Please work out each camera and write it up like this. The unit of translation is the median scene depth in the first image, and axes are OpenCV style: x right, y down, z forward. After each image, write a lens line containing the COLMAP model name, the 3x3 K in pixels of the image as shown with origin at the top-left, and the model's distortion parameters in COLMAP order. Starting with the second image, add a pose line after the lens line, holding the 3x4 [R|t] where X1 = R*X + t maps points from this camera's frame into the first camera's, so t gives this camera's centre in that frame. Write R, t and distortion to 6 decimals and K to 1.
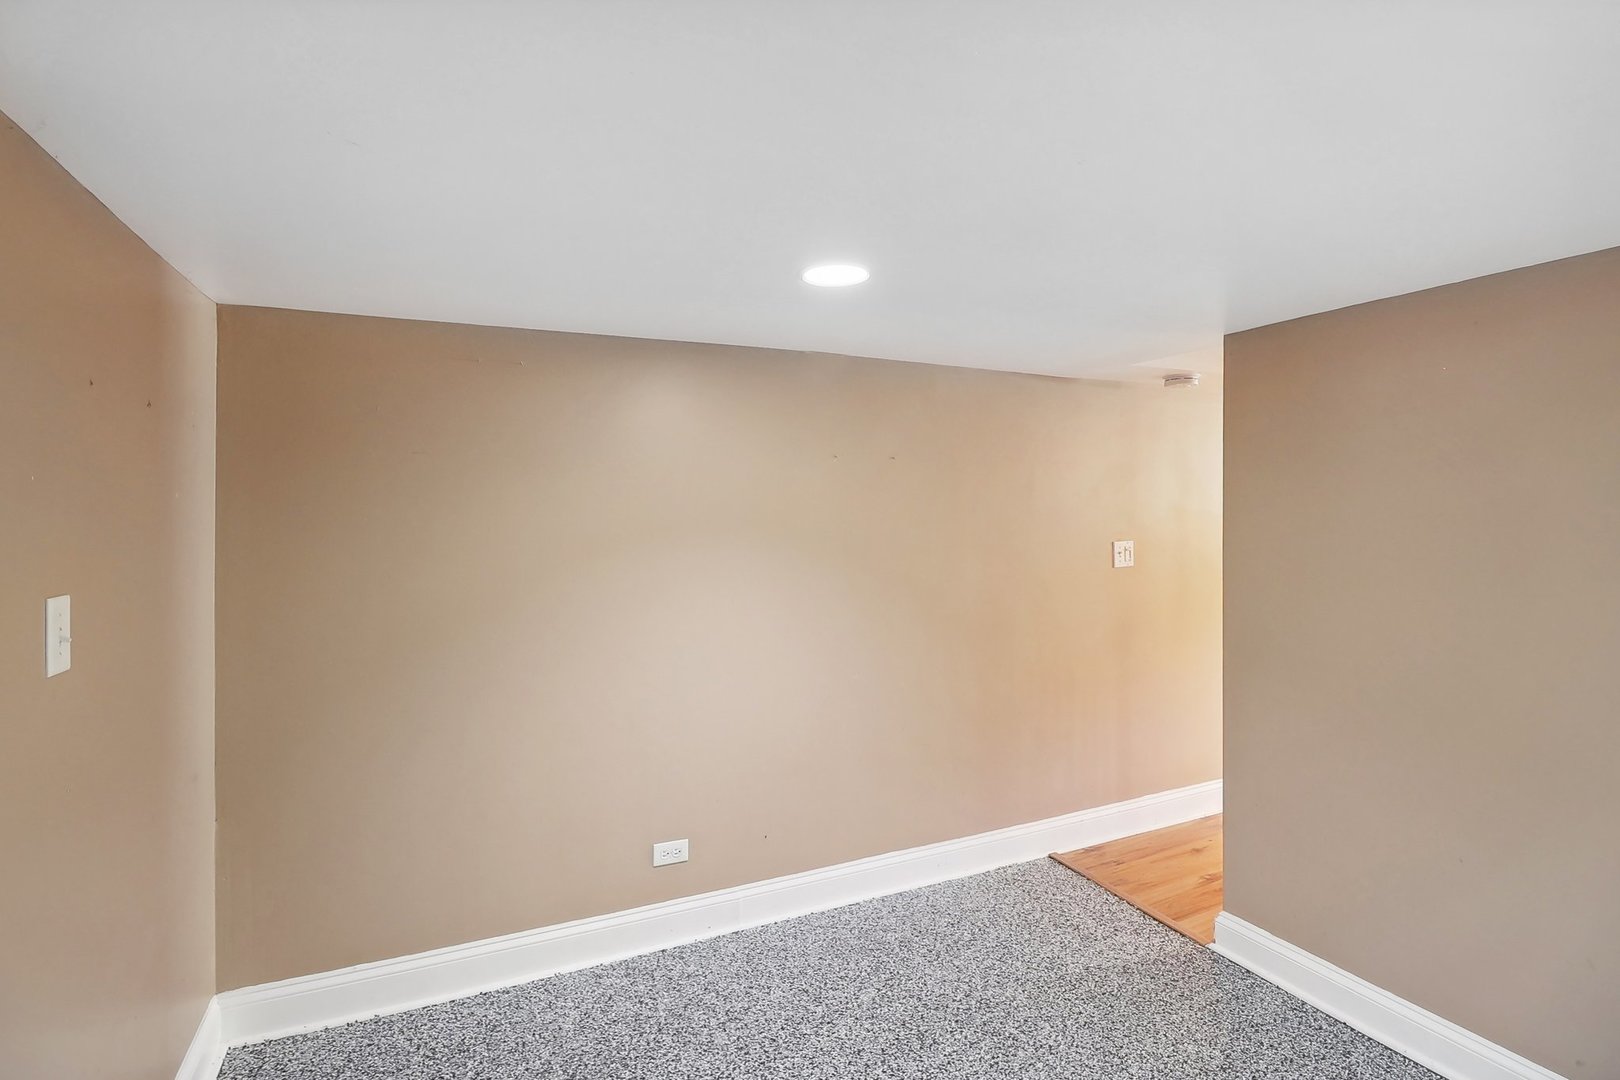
lens RADIAL K [[790.7, 0, 806.8], [0, 790.7, 504.6], [0, 0, 1]] dist [-0.002919, -0.010756]
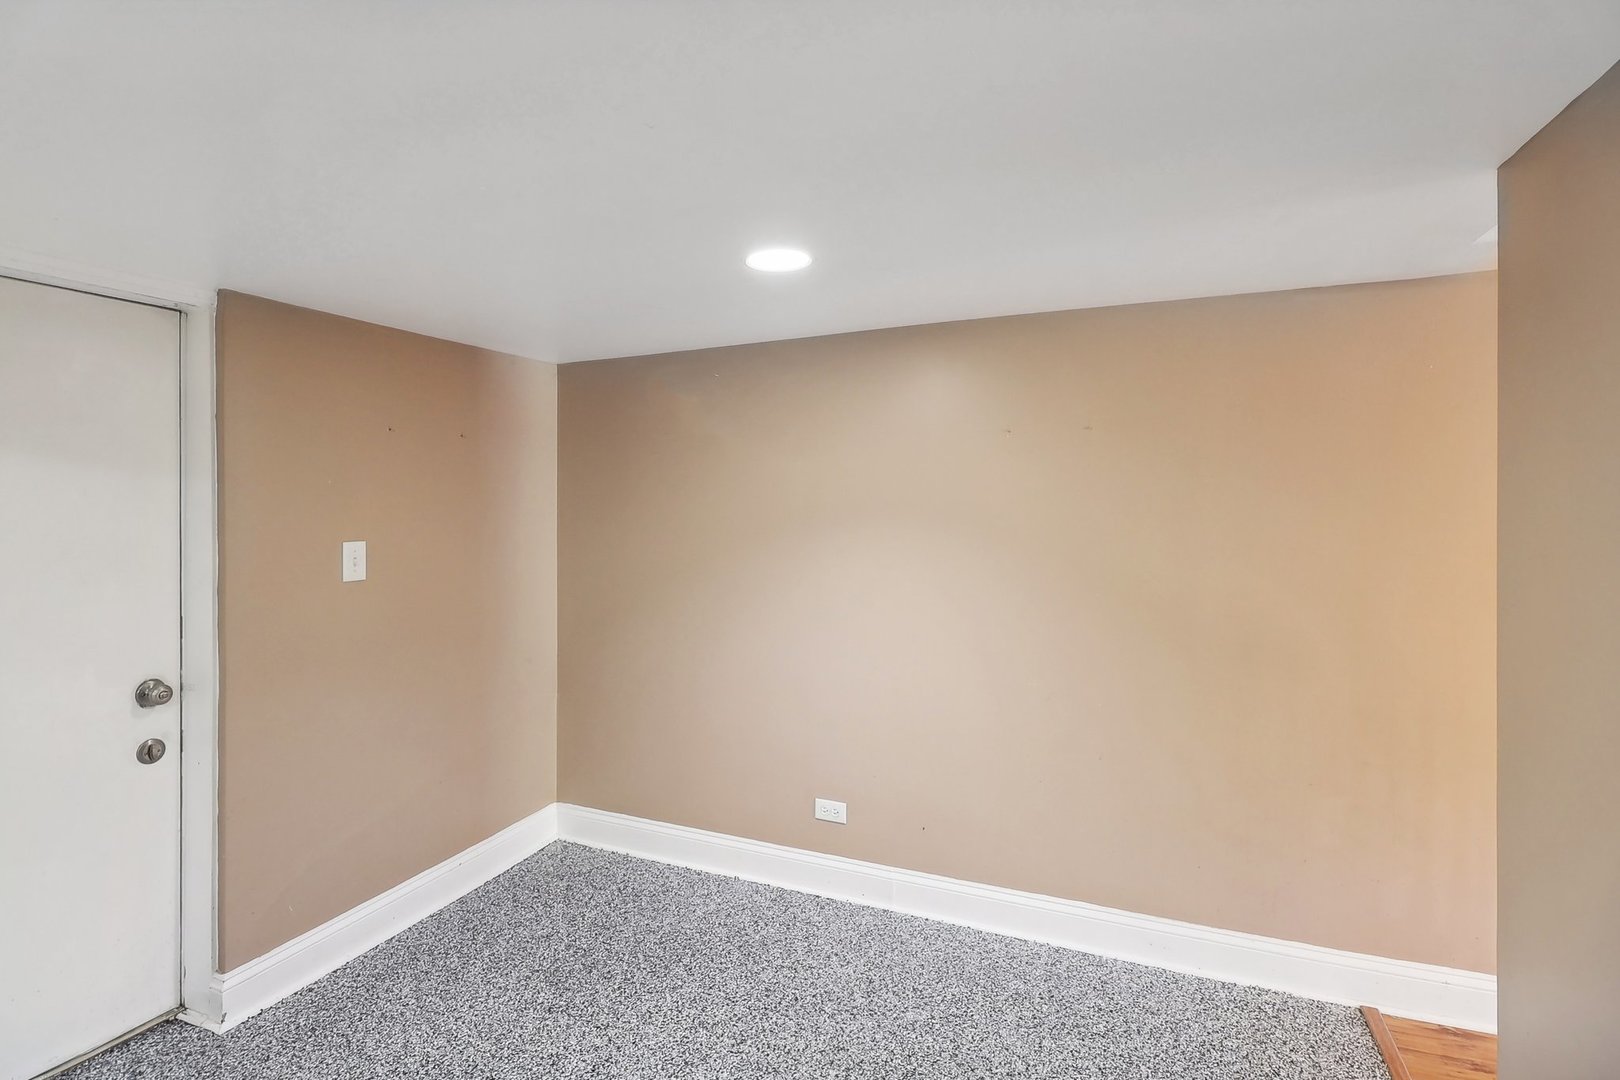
lens RADIAL K [[790.7, 0, 806.8], [0, 790.7, 504.6], [0, 0, 1]] dist [-0.002919, -0.010756]
pose [[0.654508, 0.002965, -0.756049, 0.629531], [0.010725, 0.999855, 0.013206, 0.006834], [0.755979, -0.016752, 0.654381, 0.278119]]
